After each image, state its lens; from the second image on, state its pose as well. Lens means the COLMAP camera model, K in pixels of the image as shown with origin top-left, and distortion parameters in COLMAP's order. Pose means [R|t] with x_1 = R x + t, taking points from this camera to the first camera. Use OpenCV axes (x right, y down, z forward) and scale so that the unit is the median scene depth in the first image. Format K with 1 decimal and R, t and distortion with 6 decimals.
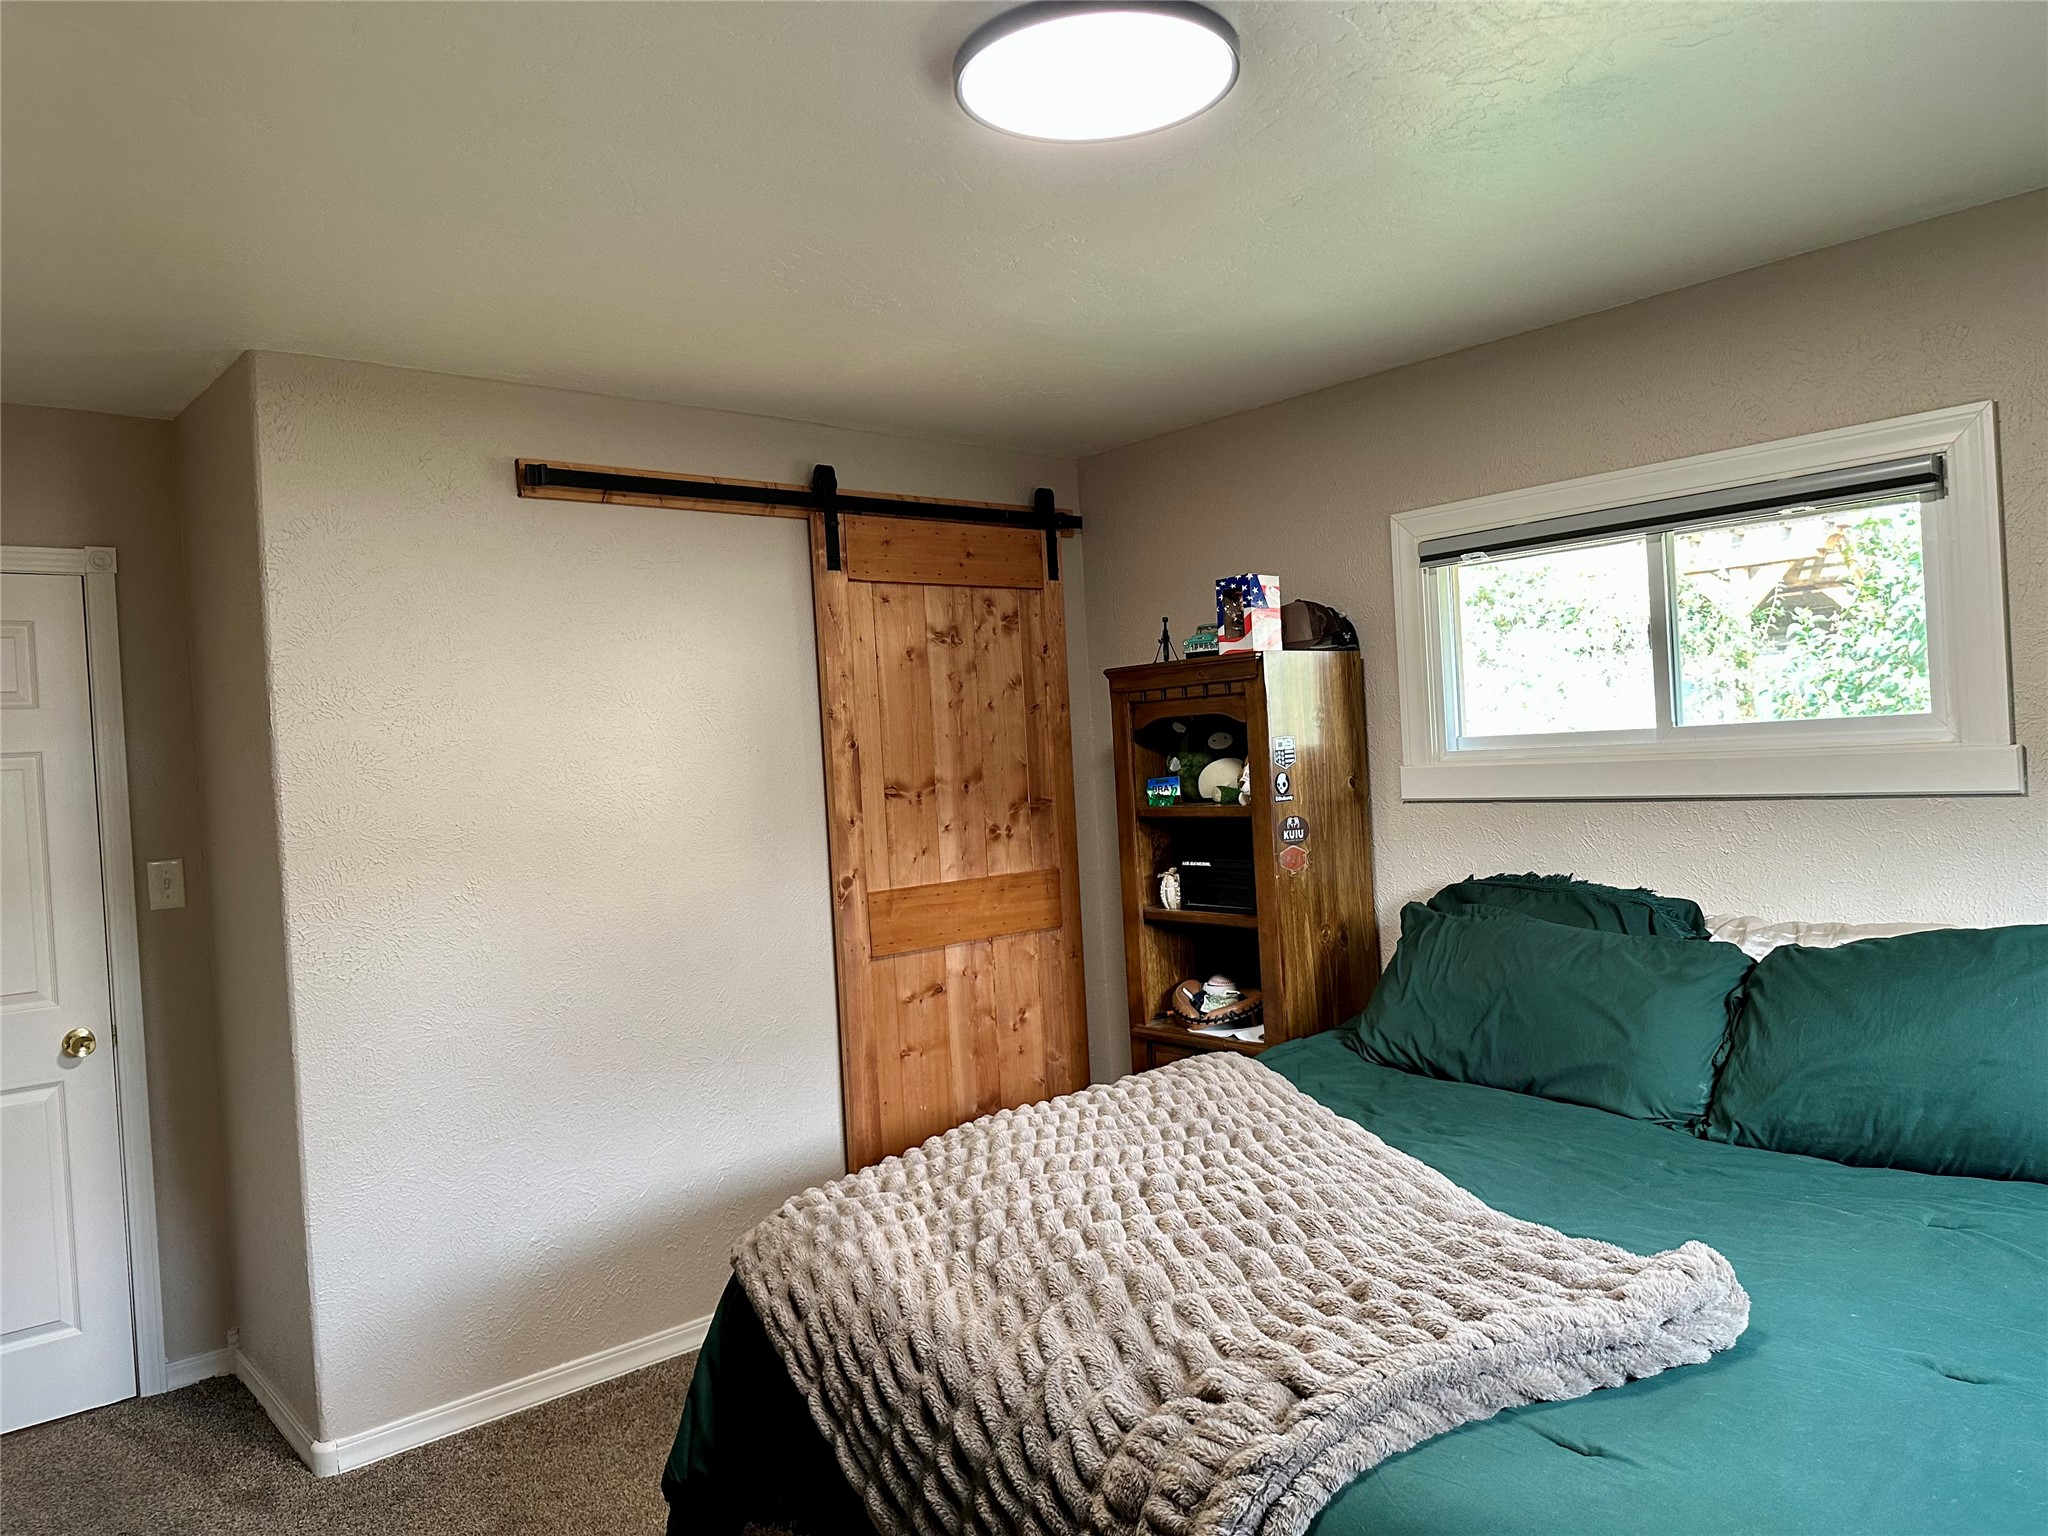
lens RADIAL K [[1432.2, 0, 1024.0], [0, 1432.2, 768.0], [0, 0, 1]] dist [0.002263, 0.000527]
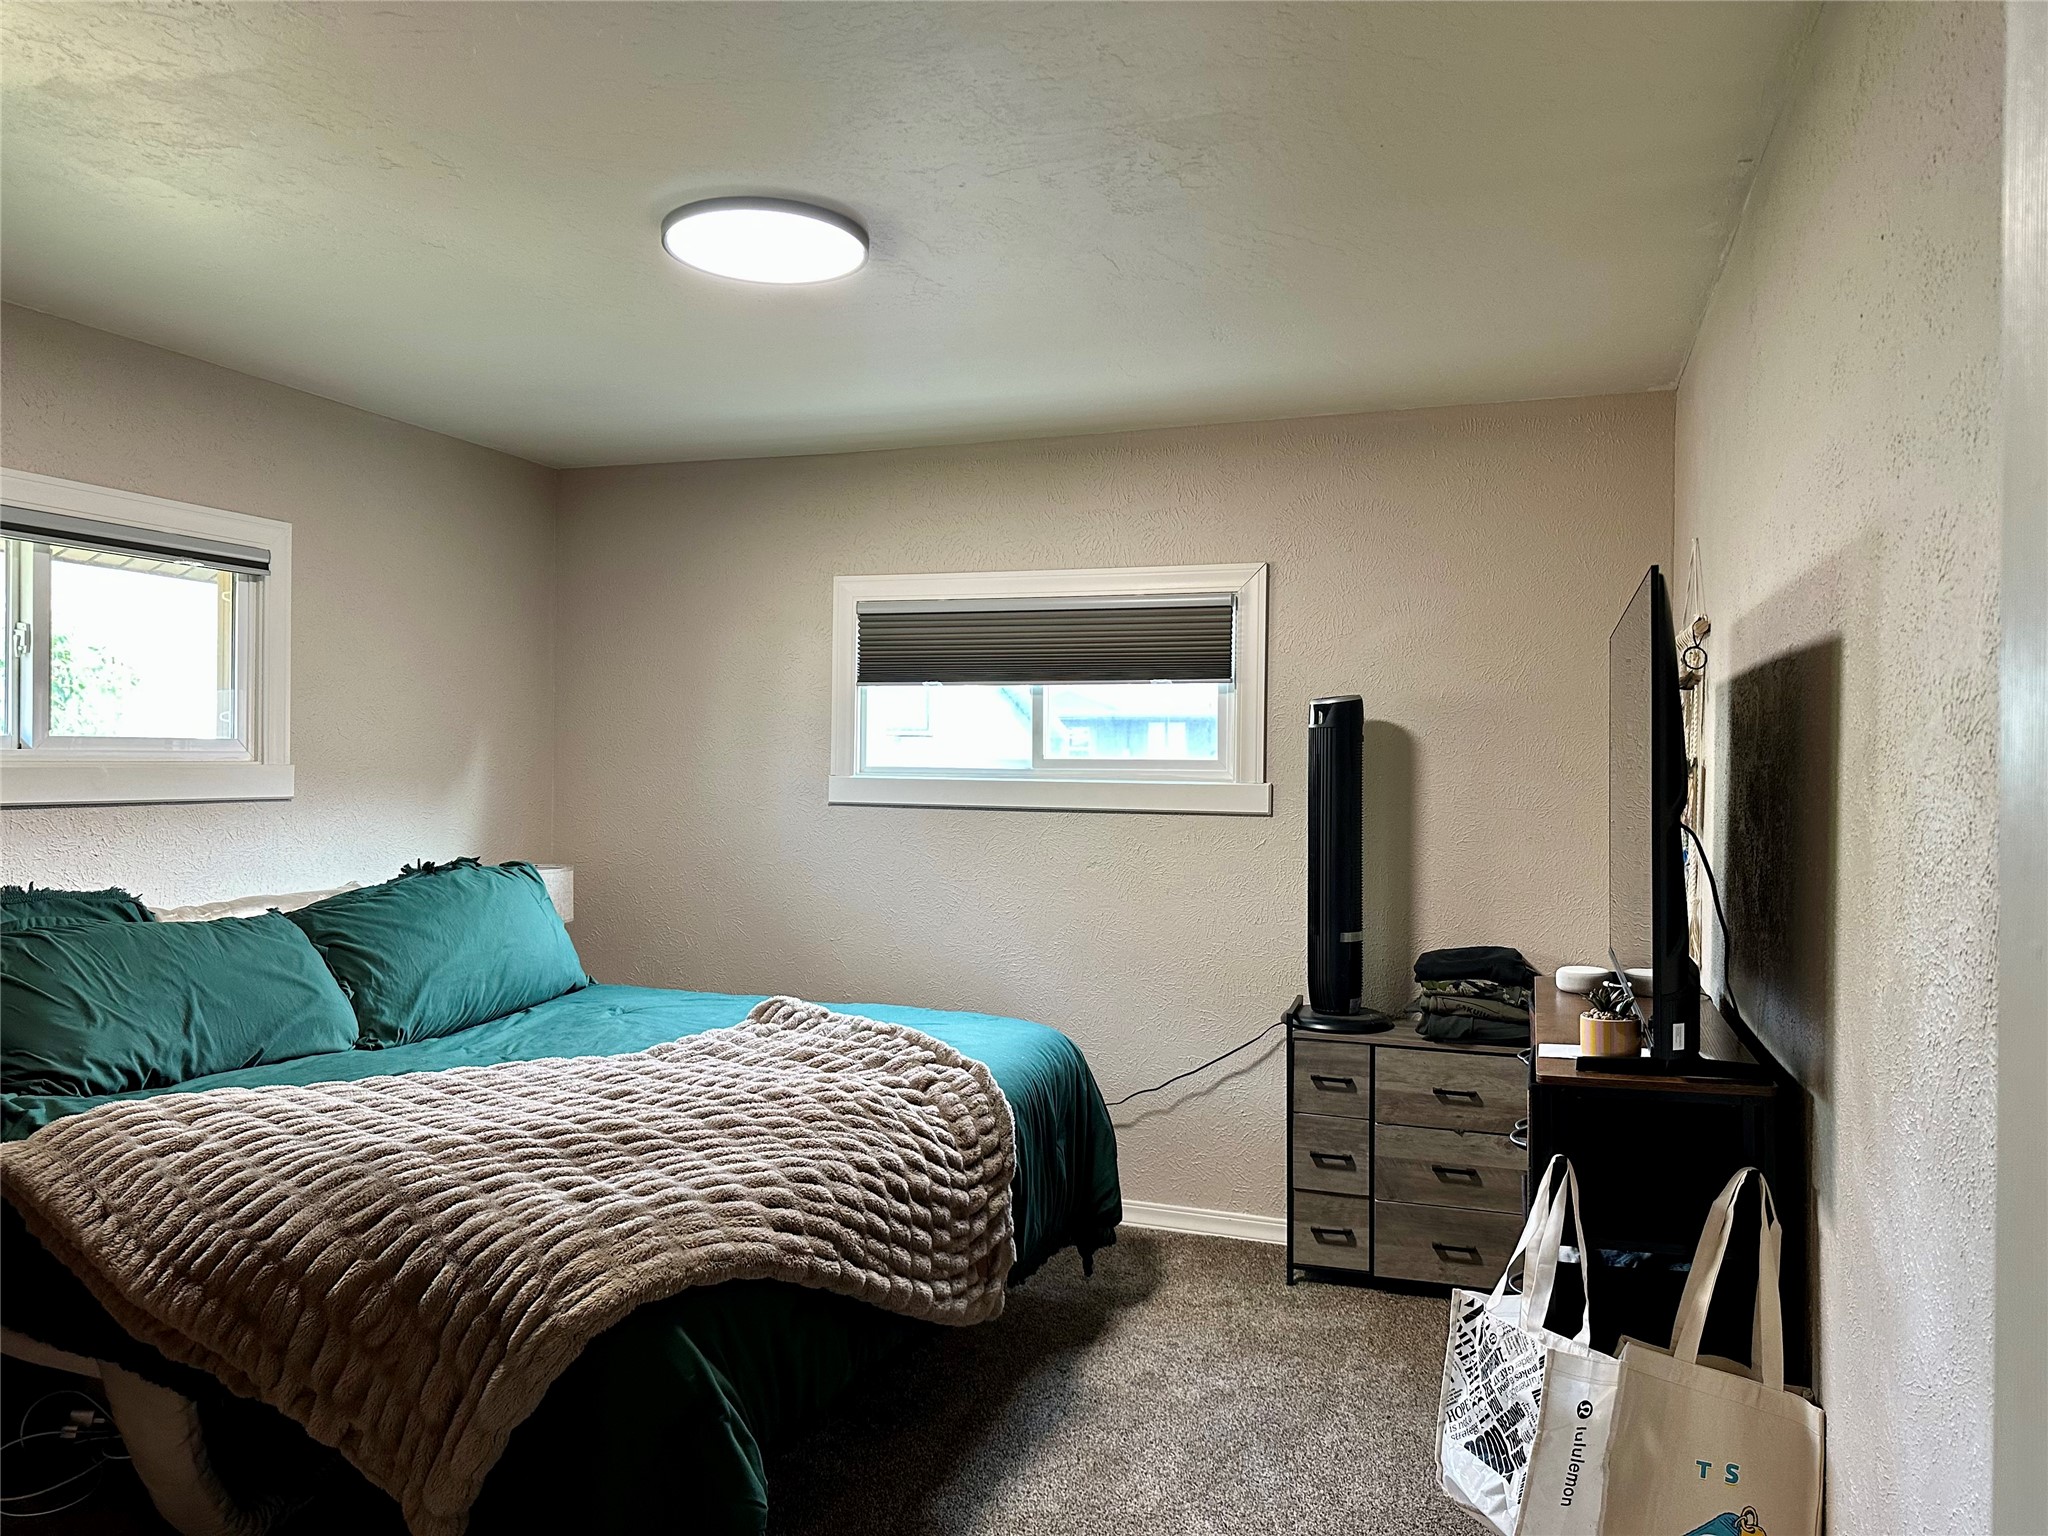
lens RADIAL K [[1432.2, 0, 1024.0], [0, 1432.2, 768.0], [0, 0, 1]] dist [0.002263, 0.000527]
pose [[-0.481060, 0.045499, 0.875506, -0.904448], [0.022967, 0.998964, -0.039296, 0.058863], [-0.876387, 0.001204, -0.481606, 1.028552]]
